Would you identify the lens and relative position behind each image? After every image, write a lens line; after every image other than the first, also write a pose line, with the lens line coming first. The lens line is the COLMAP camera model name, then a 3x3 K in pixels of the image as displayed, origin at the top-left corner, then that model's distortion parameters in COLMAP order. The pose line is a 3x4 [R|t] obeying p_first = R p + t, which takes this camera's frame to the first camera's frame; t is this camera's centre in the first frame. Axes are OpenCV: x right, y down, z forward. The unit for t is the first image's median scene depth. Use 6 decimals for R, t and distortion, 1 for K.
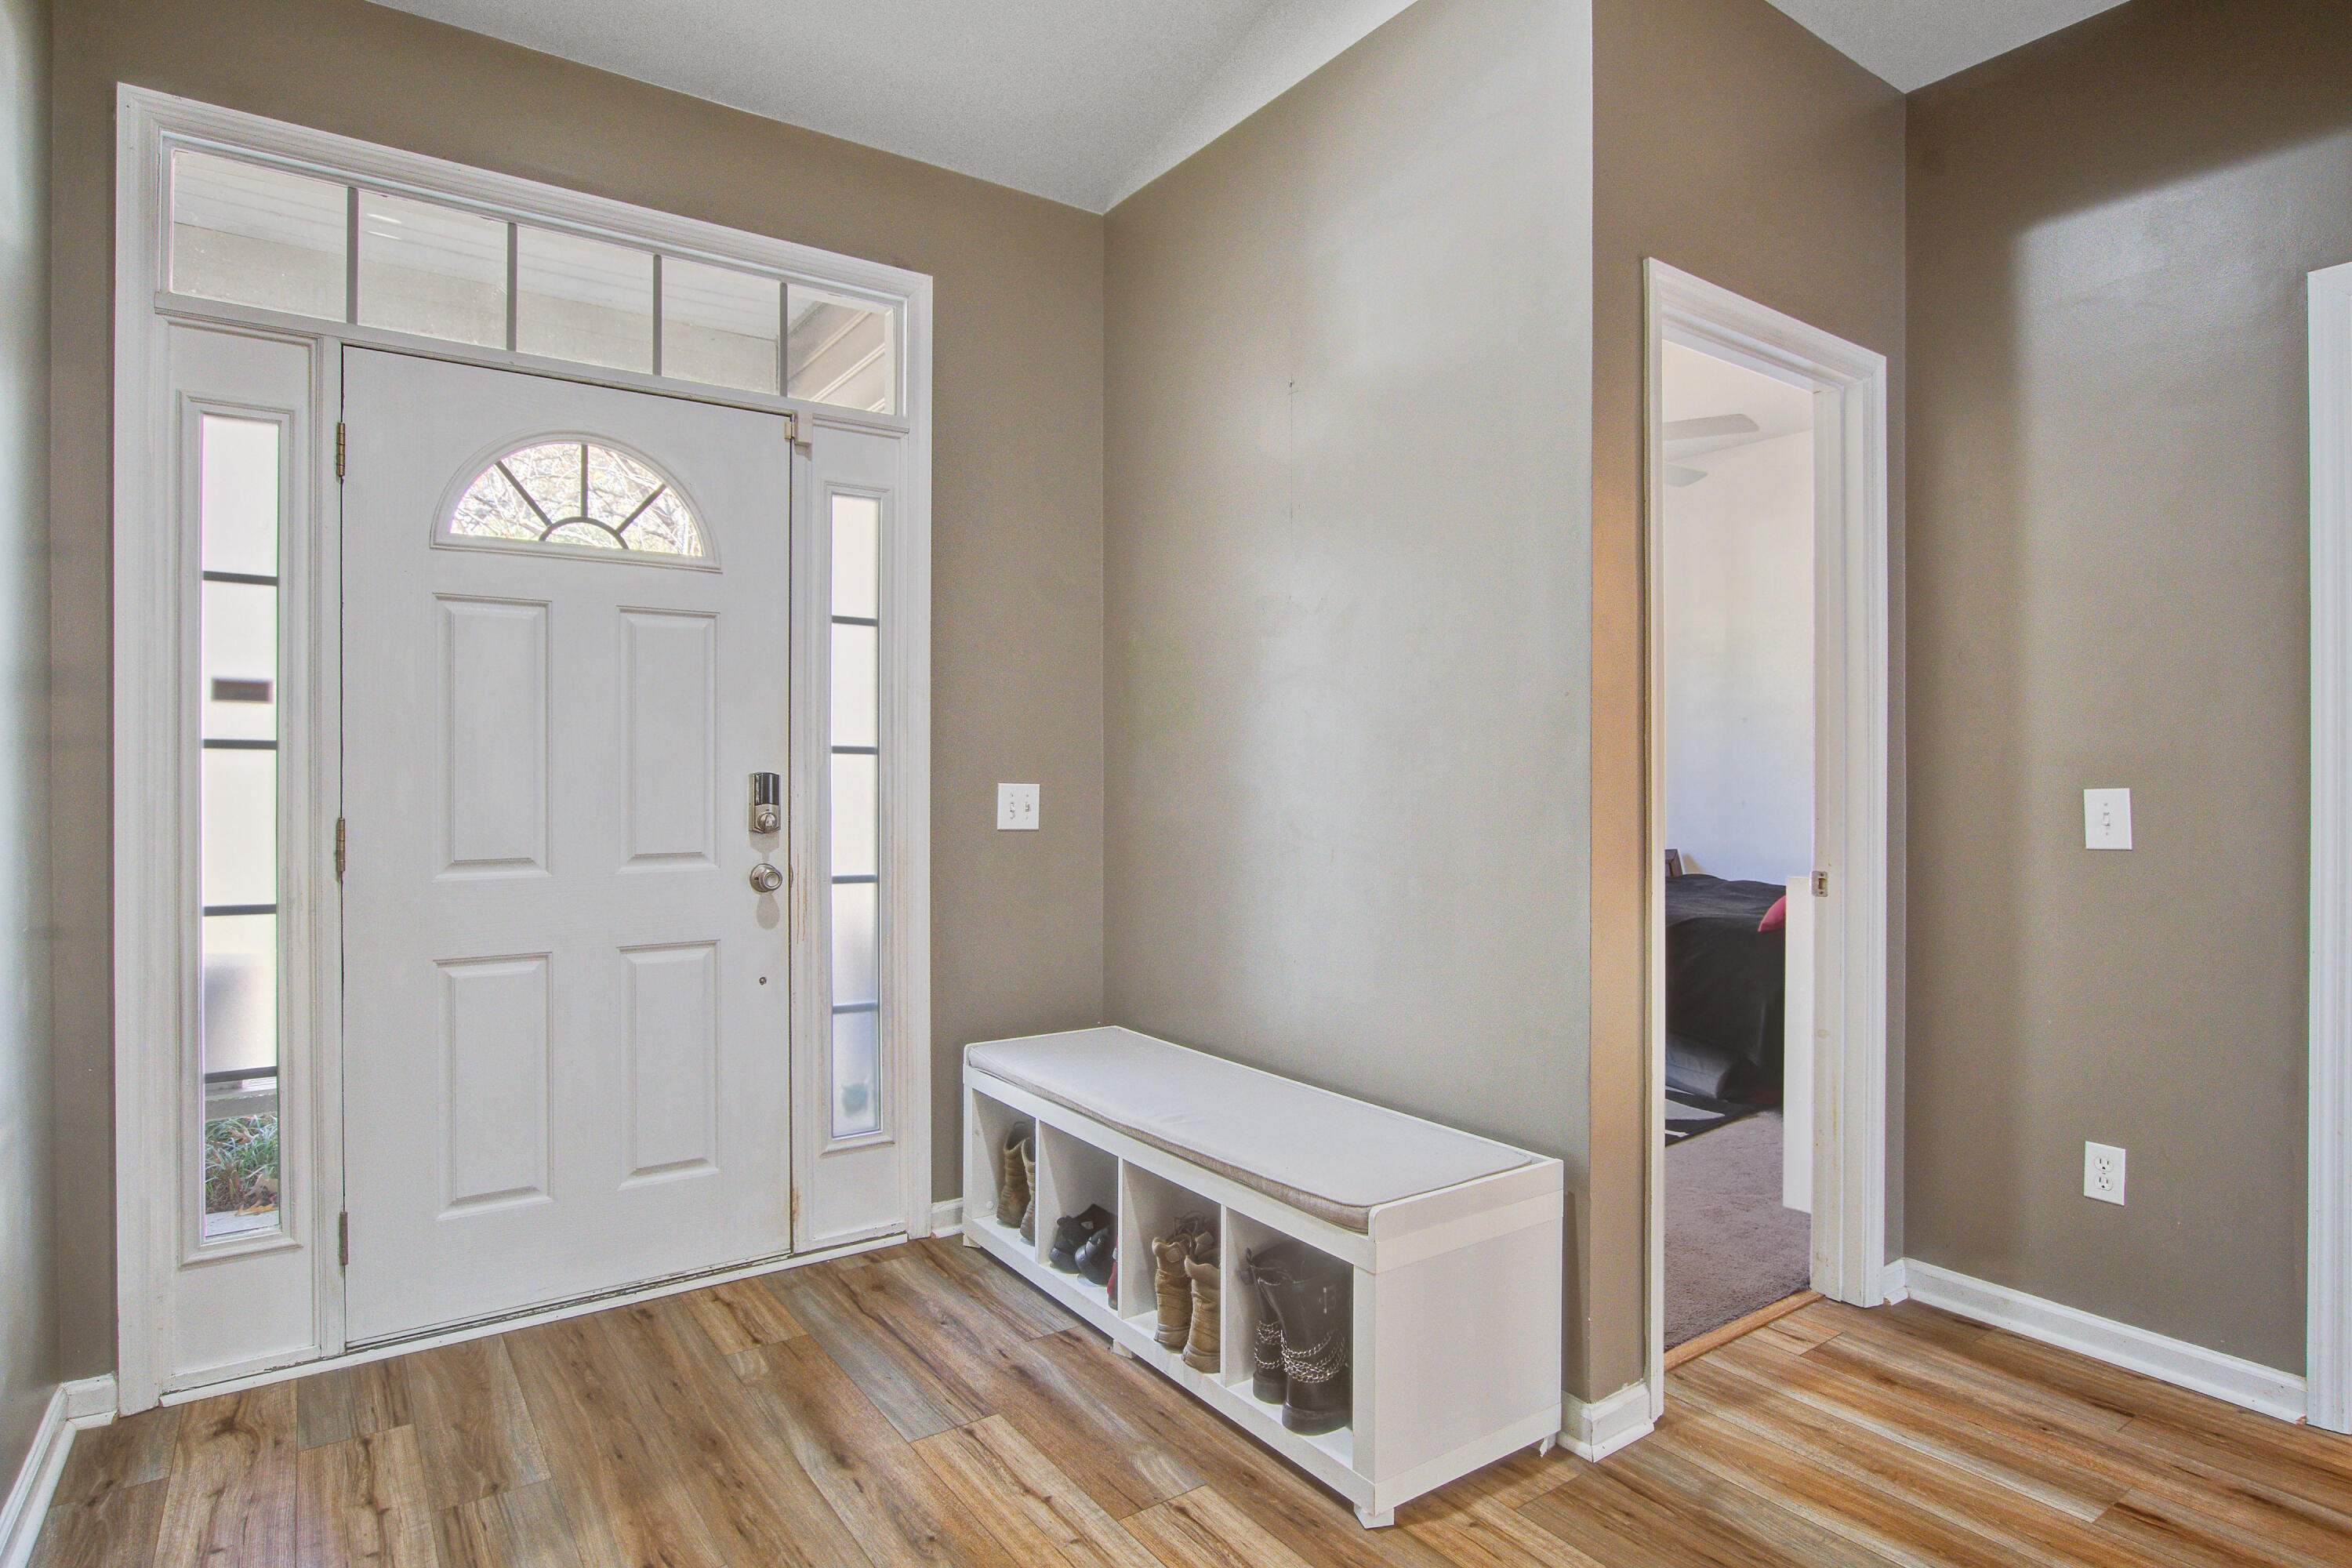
lens RADIAL K [[1253.3, 0, 1176.0], [0, 1253.3, 784.0], [0, 0, 1]] dist [0.011402, -0.008940]
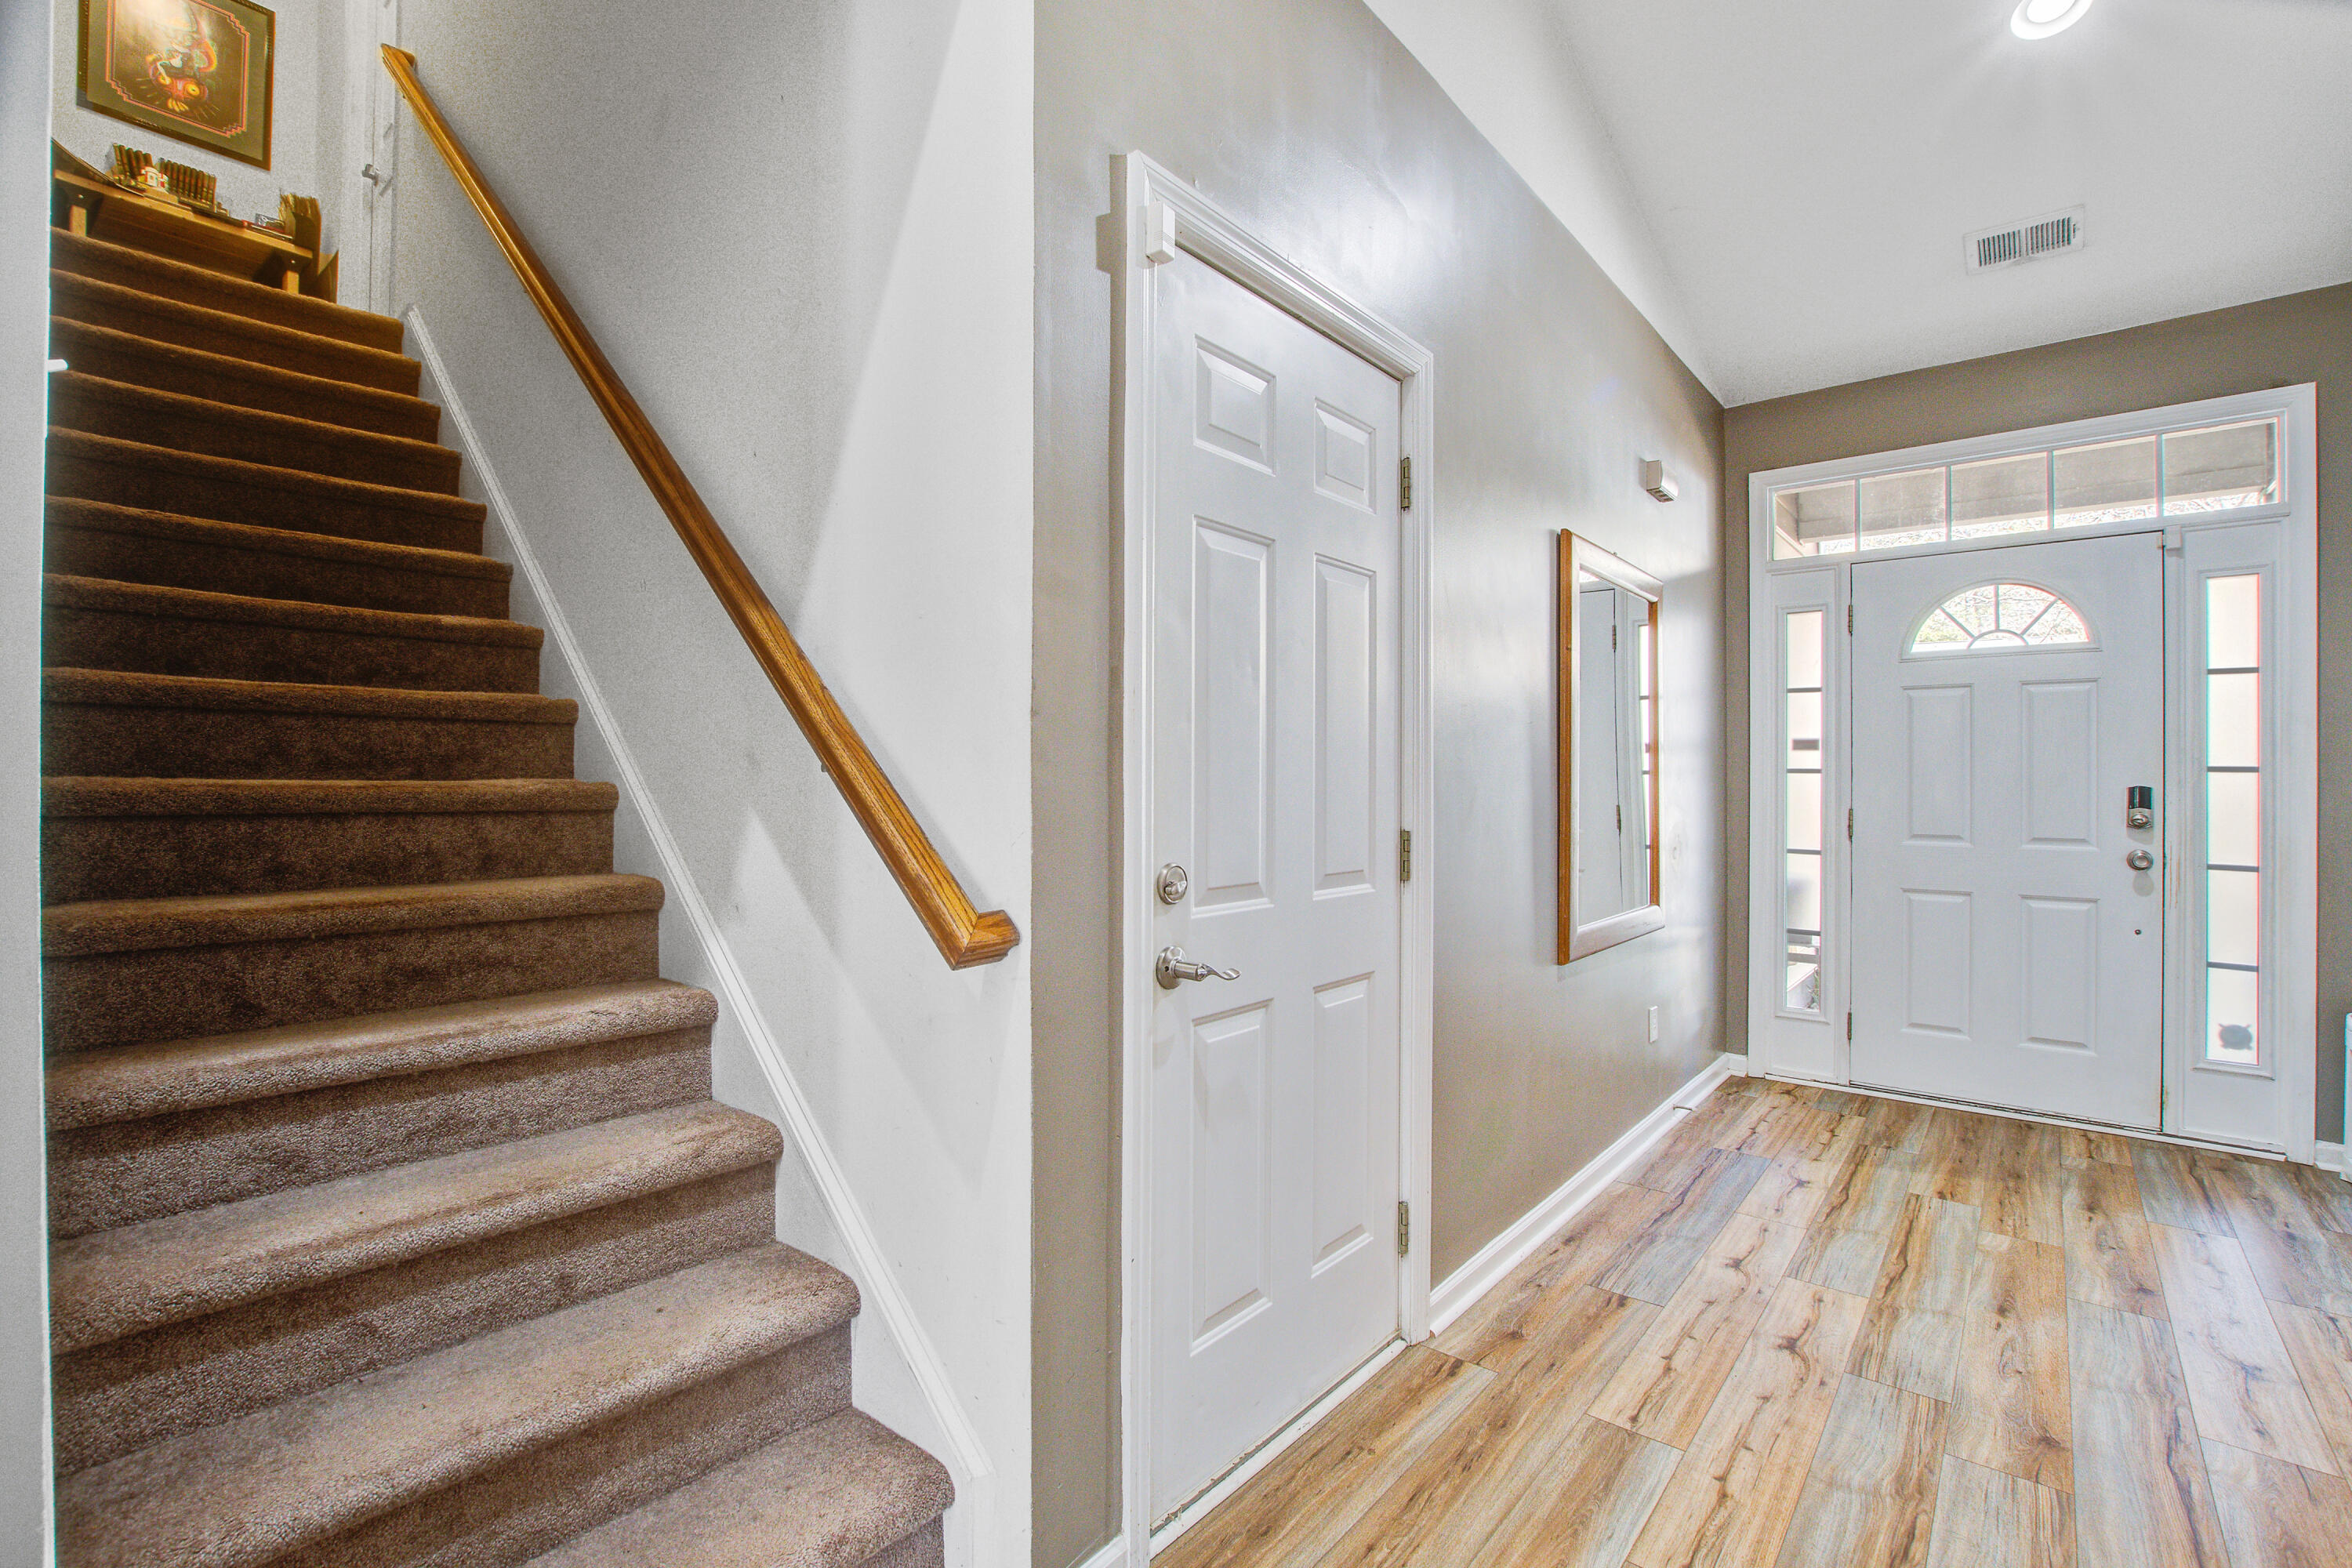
lens RADIAL K [[1042.1, 0, 1176.0], [0, 1042.1, 784.0], [0, 0, 1]] dist [-0.004055, -0.000654]
pose [[0.264509, 0.001679, -0.964382, 0.589046], [-0.014609, 0.999891, -0.002266, 0.008292], [0.964272, 0.014689, 0.264505, -0.414996]]
